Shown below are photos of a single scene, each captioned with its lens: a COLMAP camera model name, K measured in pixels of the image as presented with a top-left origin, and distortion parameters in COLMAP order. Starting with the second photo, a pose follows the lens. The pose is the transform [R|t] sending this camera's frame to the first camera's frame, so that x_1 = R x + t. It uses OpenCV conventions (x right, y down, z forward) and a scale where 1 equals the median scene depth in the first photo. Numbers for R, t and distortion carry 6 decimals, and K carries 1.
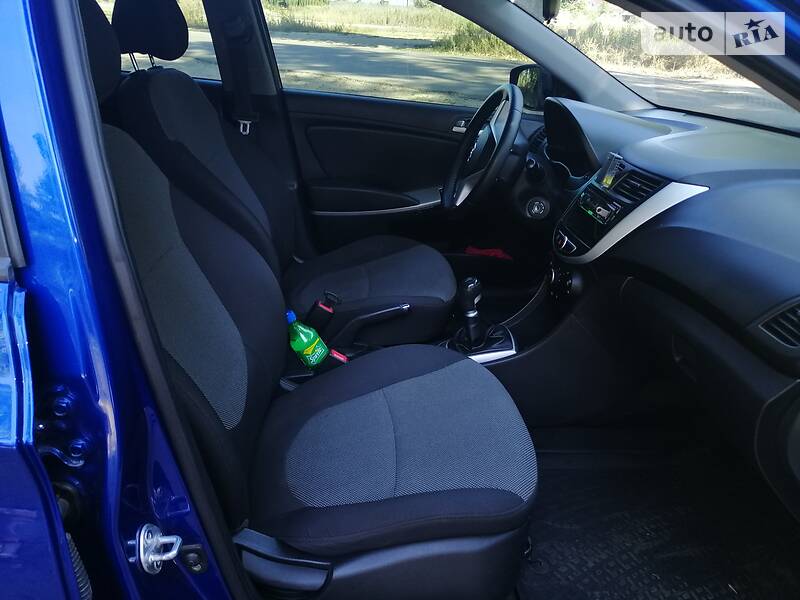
lens RADIAL K [[592.0, 0, 404.5], [0, 592.0, 299.4], [0, 0, 1]] dist [-0.010413, 0.001207]
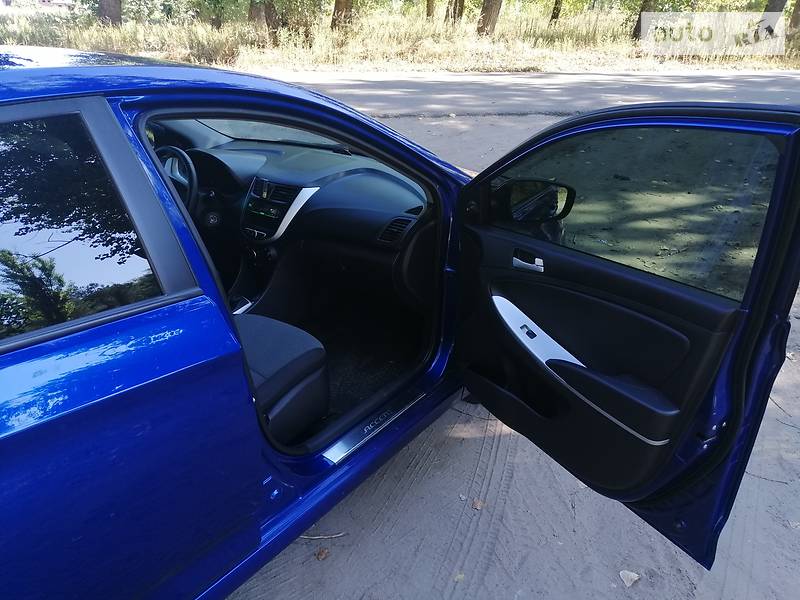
lens RADIAL K [[592.0, 0, 404.5], [0, 592.0, 299.4], [0, 0, 1]] dist [-0.010413, 0.001207]
pose [[0.636323, -0.351385, 0.686747, -0.747429], [0.333488, 0.928051, 0.165850, -0.060636], [-0.695614, 0.123488, 0.707723, -0.543504]]
